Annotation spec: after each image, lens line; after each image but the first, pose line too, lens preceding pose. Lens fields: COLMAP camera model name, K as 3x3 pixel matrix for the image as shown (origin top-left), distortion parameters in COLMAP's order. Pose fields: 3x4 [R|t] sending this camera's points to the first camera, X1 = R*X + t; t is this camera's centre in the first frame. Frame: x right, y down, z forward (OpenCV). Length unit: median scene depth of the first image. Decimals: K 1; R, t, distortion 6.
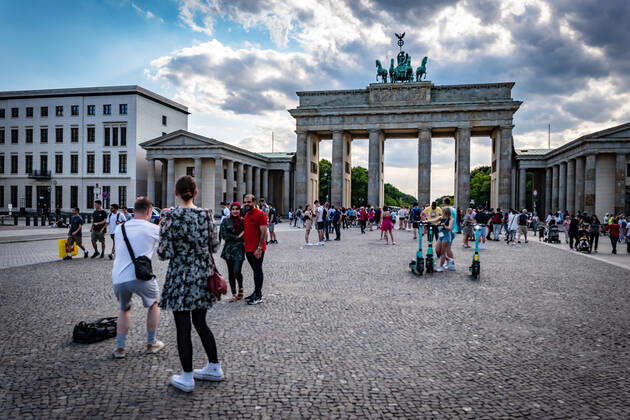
lens RADIAL K [[489.9, 0, 315.0], [0, 489.9, 210.0], [0, 0, 1]] dist [0.014457, -0.002253]
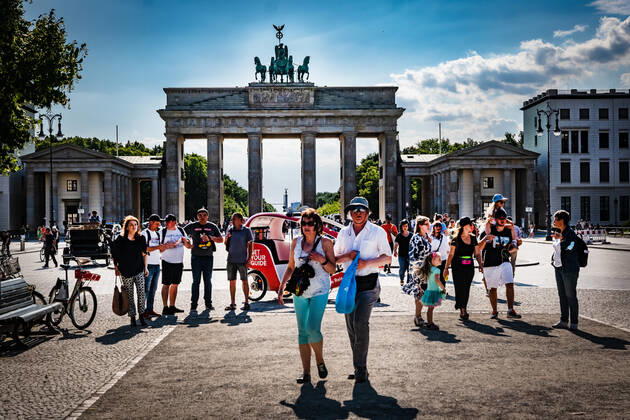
lens RADIAL K [[1062.8, 0, 315.0], [0, 1062.8, 210.0], [0, 0, 1]] dist [-0.016741, -0.031402]
pose [[0.967135, -0.018836, 0.253565, -0.283936], [0.021913, 0.999716, -0.009315, -0.001197], [-0.253317, 0.014565, 0.967274, -0.968429]]
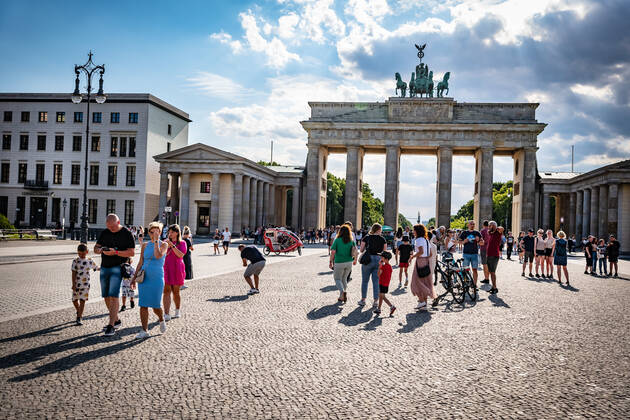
lens RADIAL K [[634.7, 0, 315.0], [0, 634.7, 210.0], [0, 0, 1]] dist [0.003388, 0.008282]
pose [[0.997363, 0.025625, 0.067902, -0.110944], [-0.023608, 0.999261, -0.030342, -0.001528], [-0.068630, 0.028659, 0.997230, -0.205087]]
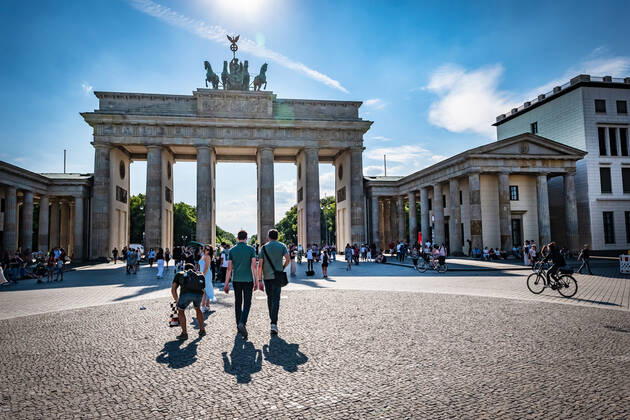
lens RADIAL K [[433.5, 0, 315.0], [0, 433.5, 210.0], [0, 0, 1]] dist [0.007192, -0.000129]
pose [[0.925291, 0.000425, 0.379257, 0.022687], [0.031191, 0.996526, -0.077216, -0.001490], [-0.377972, 0.083277, 0.922064, 0.309600]]
